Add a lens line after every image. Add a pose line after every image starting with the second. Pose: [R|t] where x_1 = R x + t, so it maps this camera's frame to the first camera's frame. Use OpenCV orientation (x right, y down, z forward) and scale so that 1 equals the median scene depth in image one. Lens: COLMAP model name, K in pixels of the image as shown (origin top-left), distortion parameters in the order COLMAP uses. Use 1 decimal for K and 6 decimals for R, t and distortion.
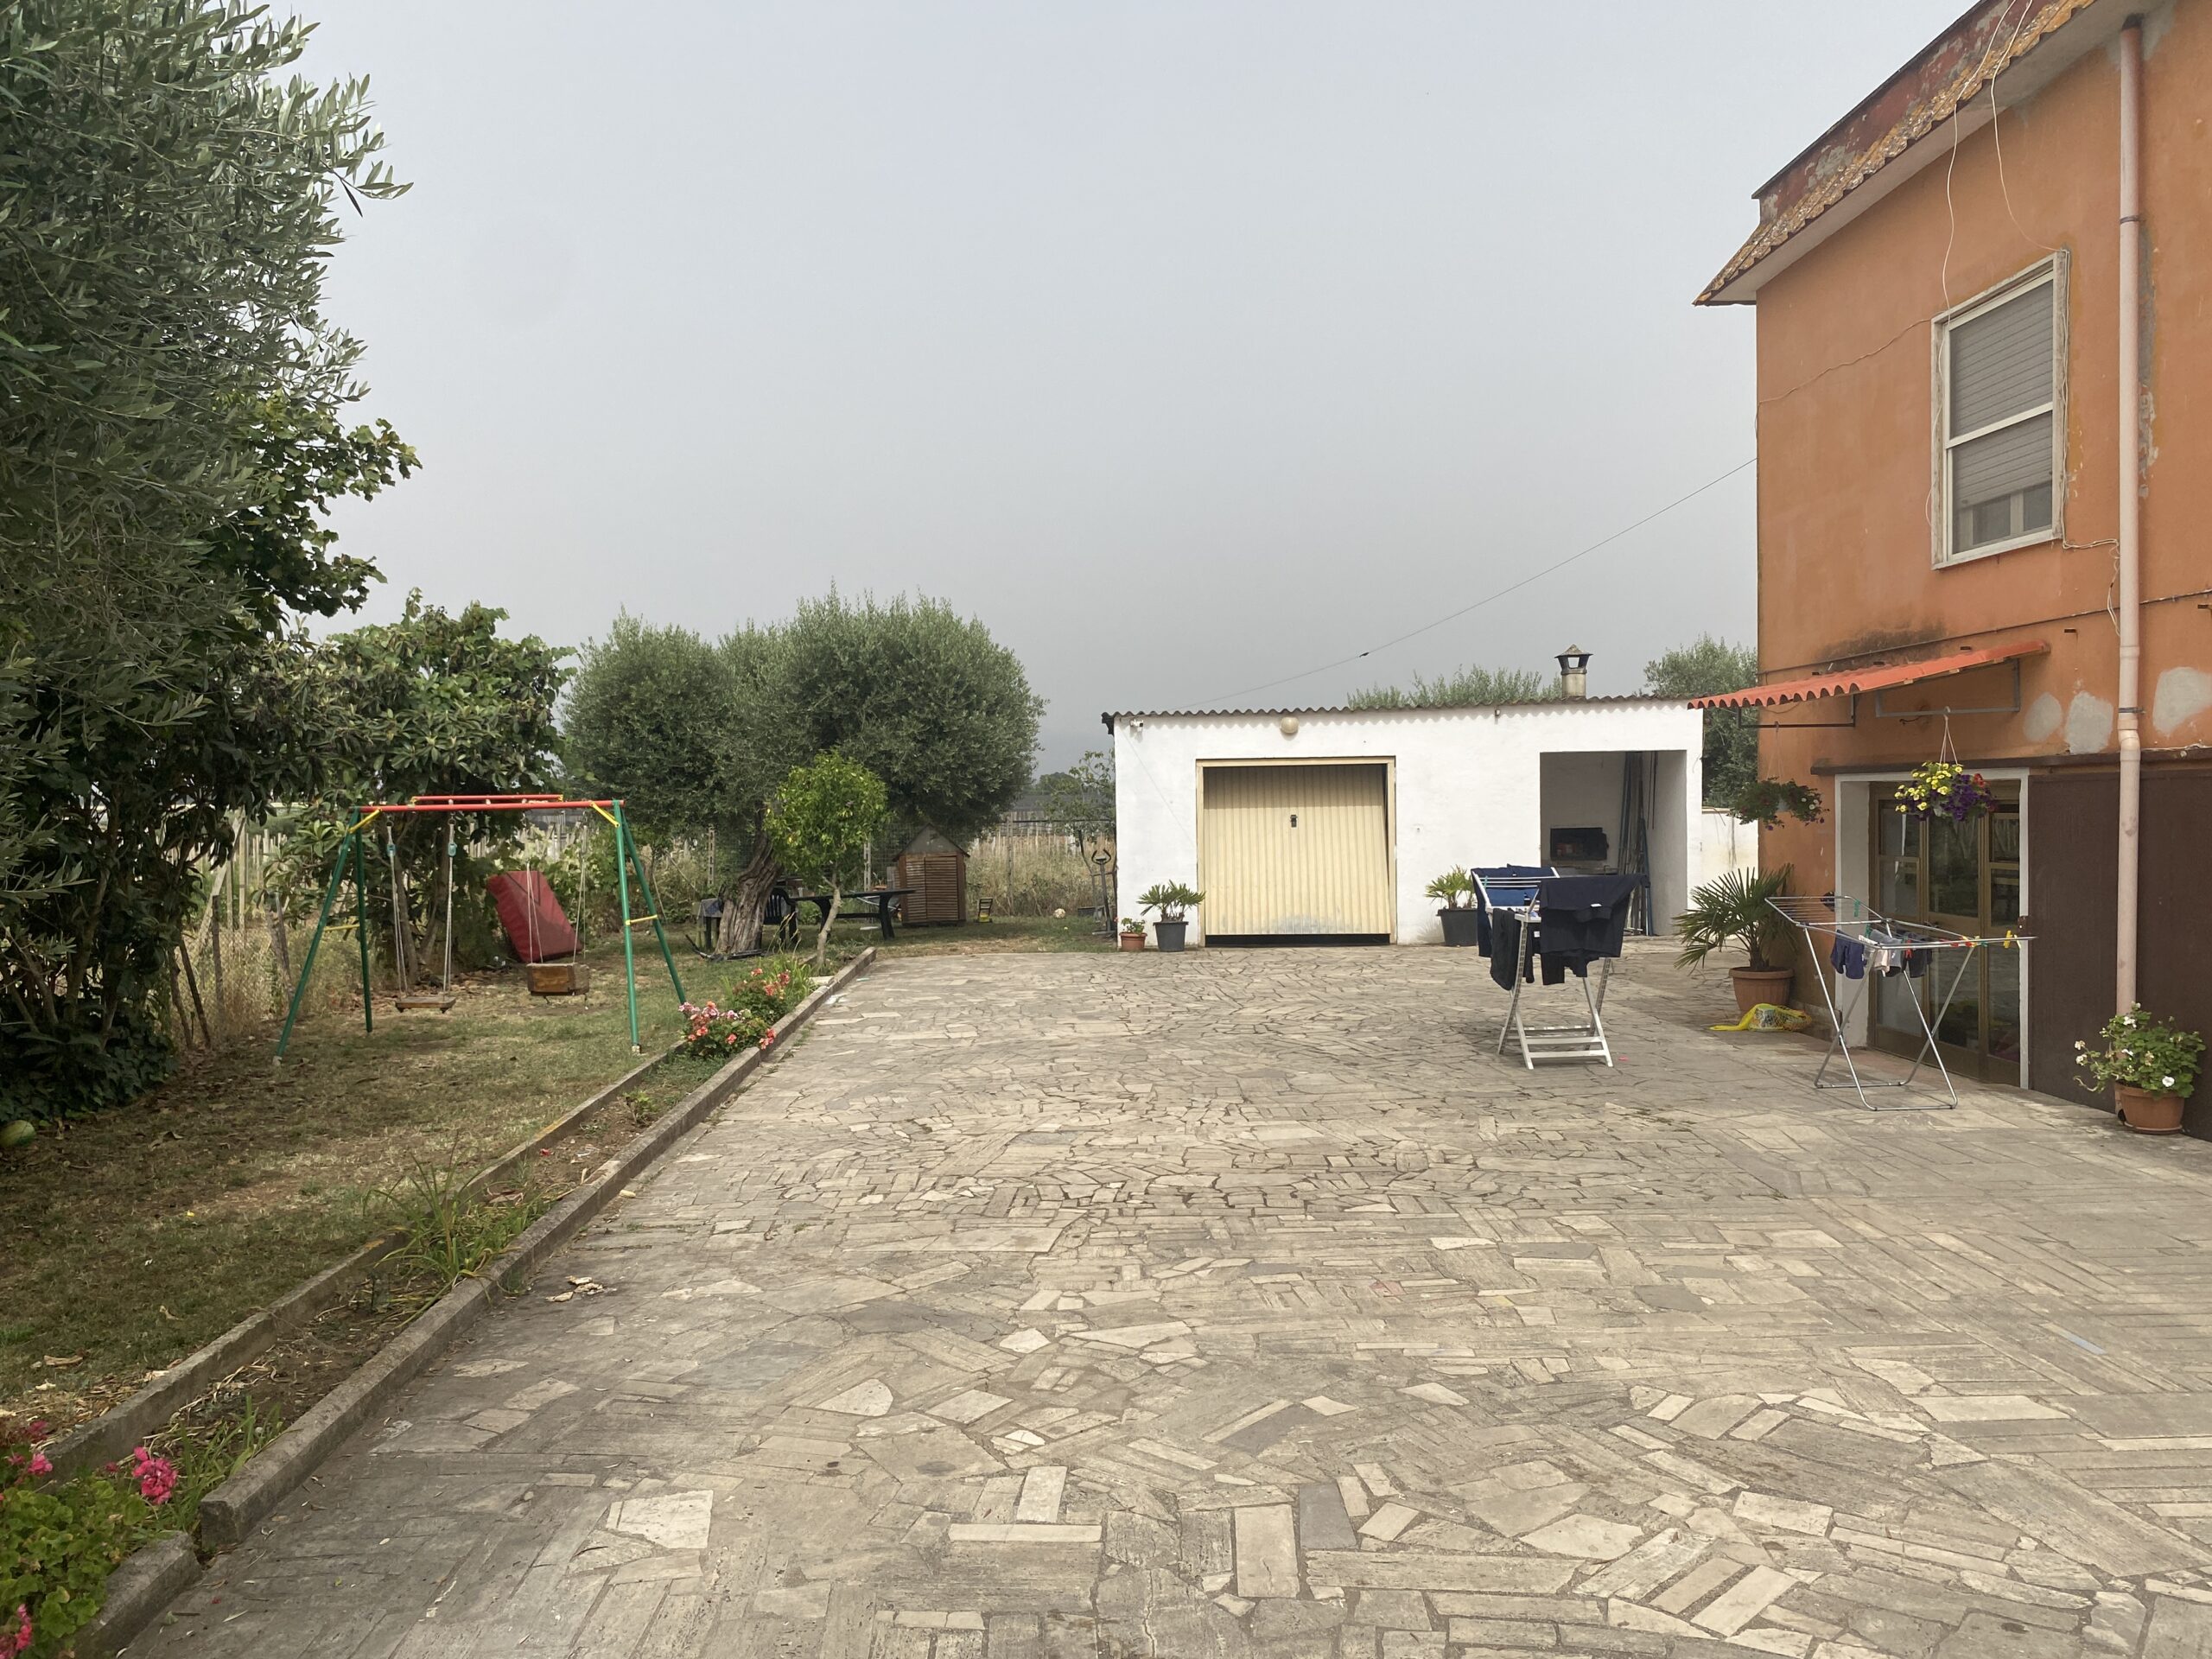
lens RADIAL K [[1684.4, 0, 1108.5], [0, 1684.4, 828.4], [0, 0, 1]] dist [0.026467, -0.042940]
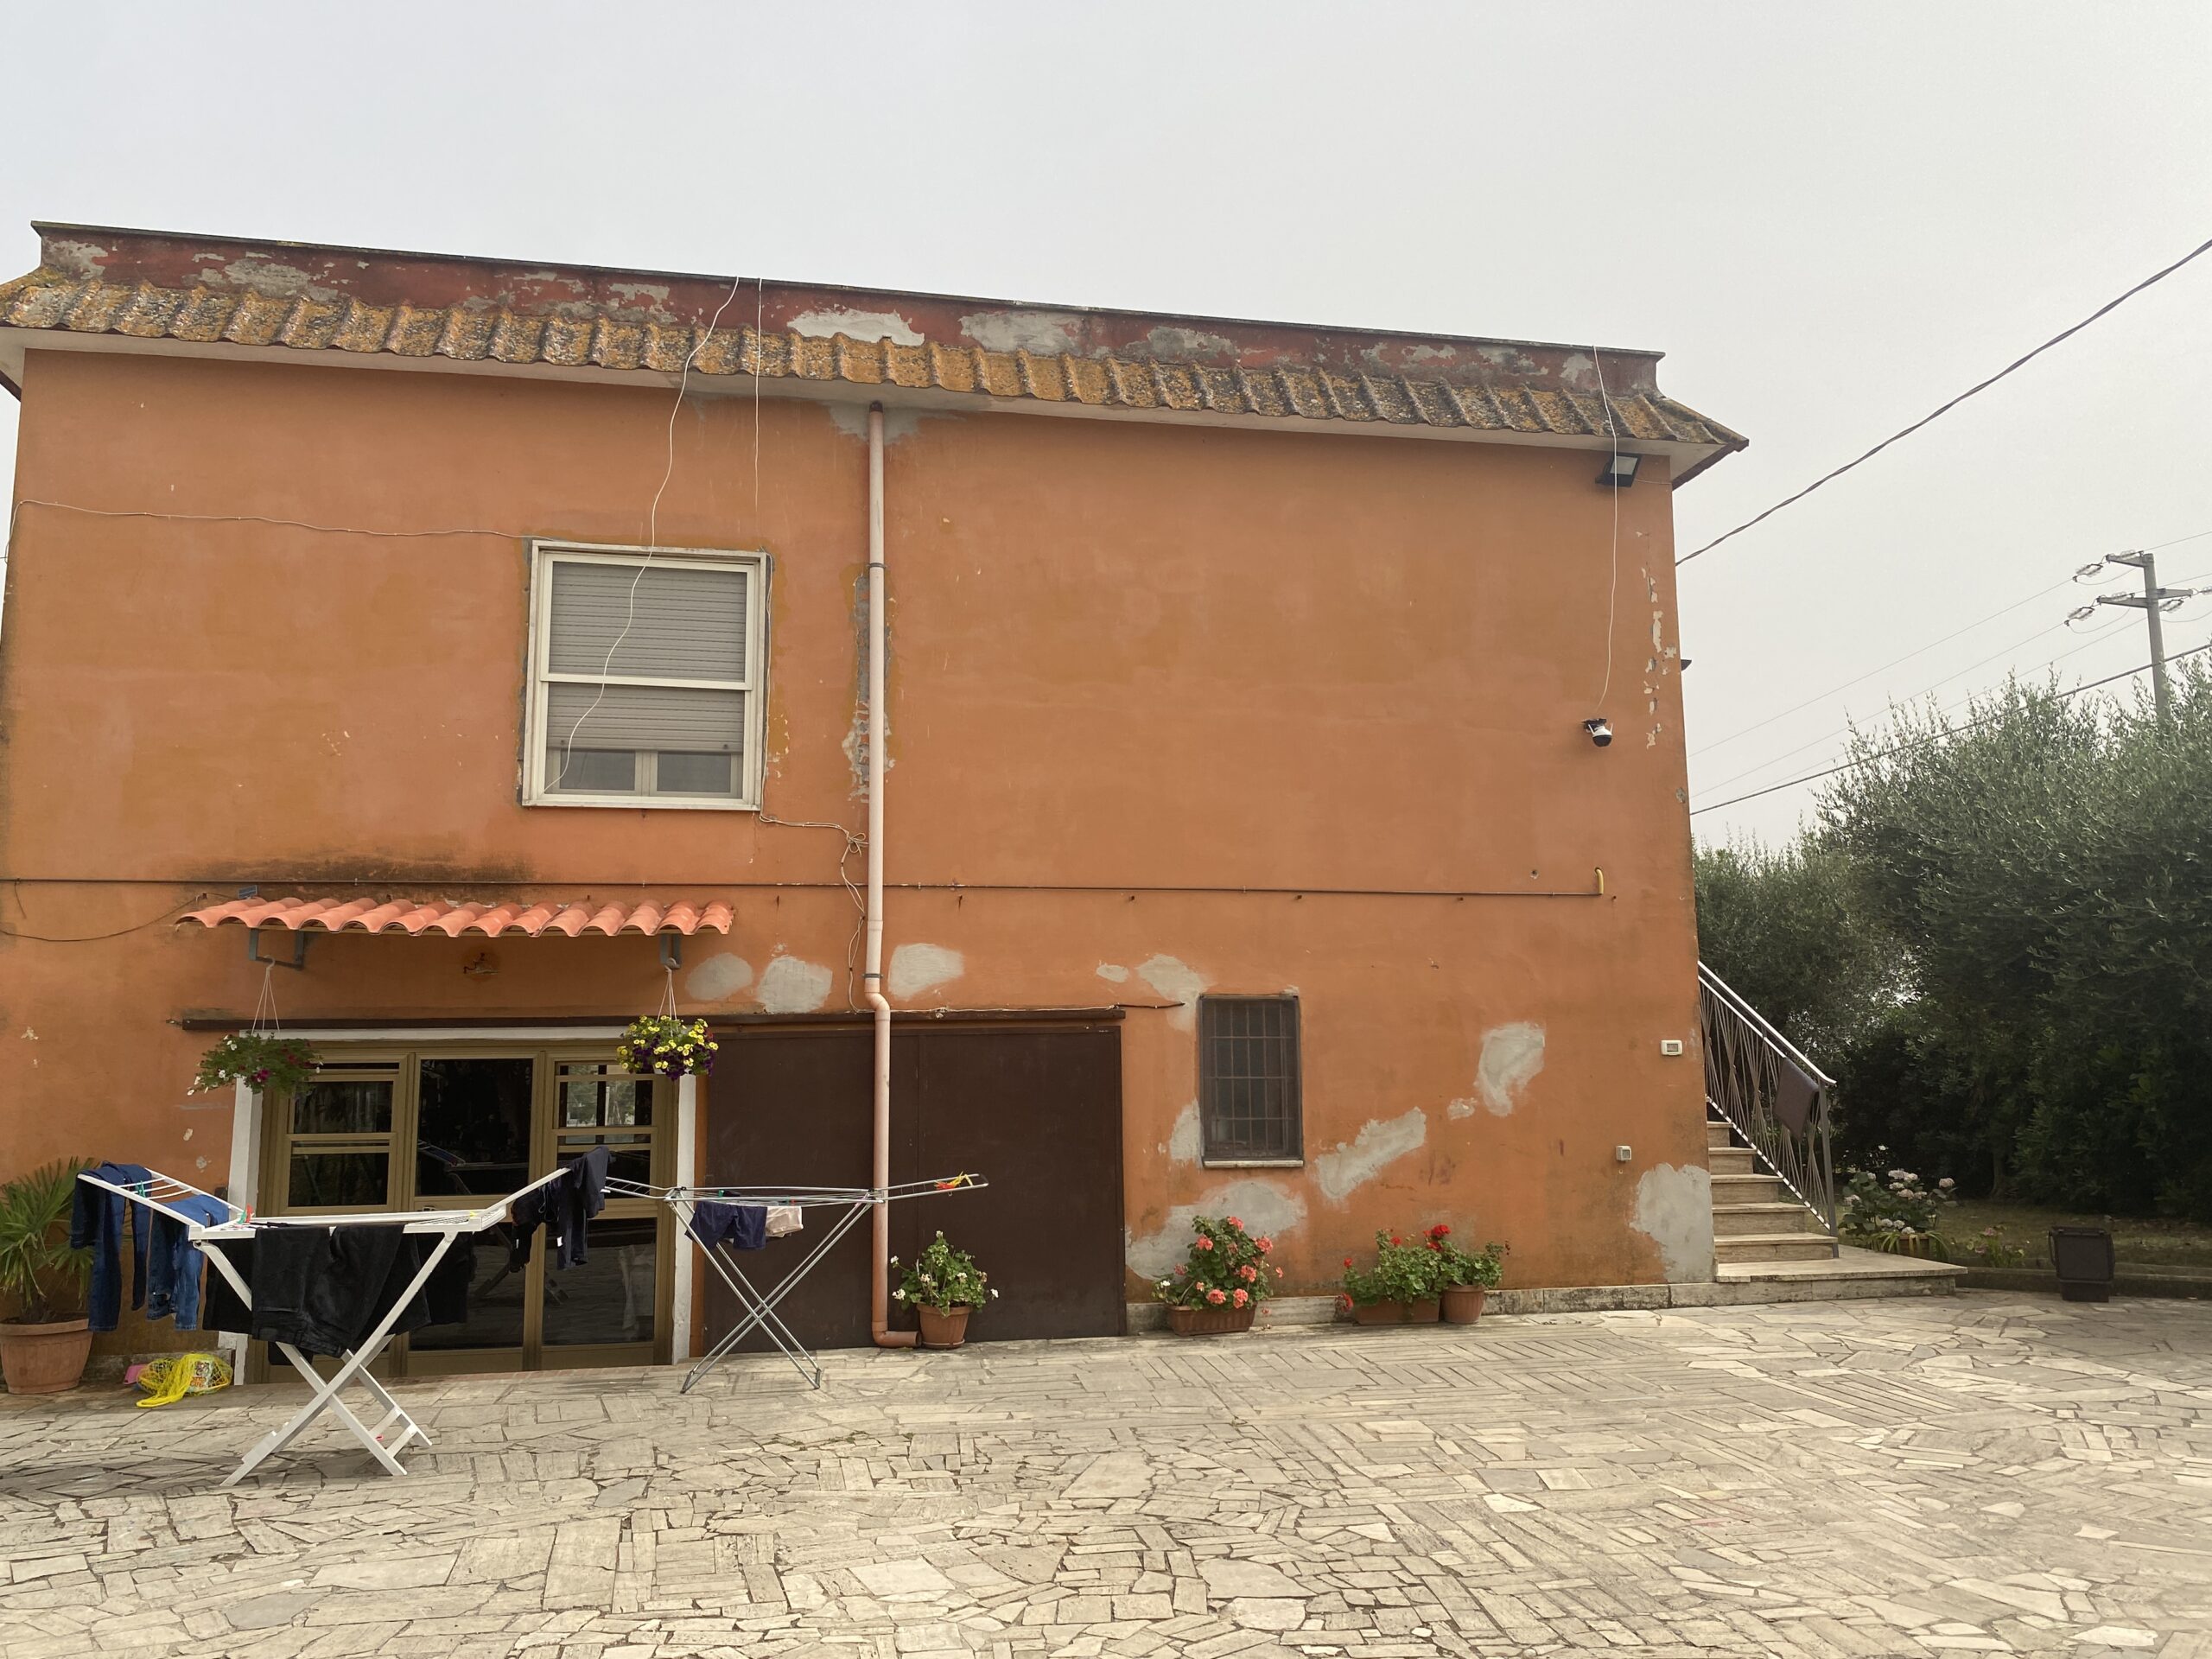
lens RADIAL K [[1684.4, 0, 1117.4], [0, 1684.4, 833.0], [0, 0, 1]] dist [0.026467, -0.042940]
pose [[-0.152975, 0.150793, 0.976658, -0.477950], [0.033650, 0.988511, -0.147352, 0.006905], [-0.987657, 0.010323, -0.156291, 0.881268]]
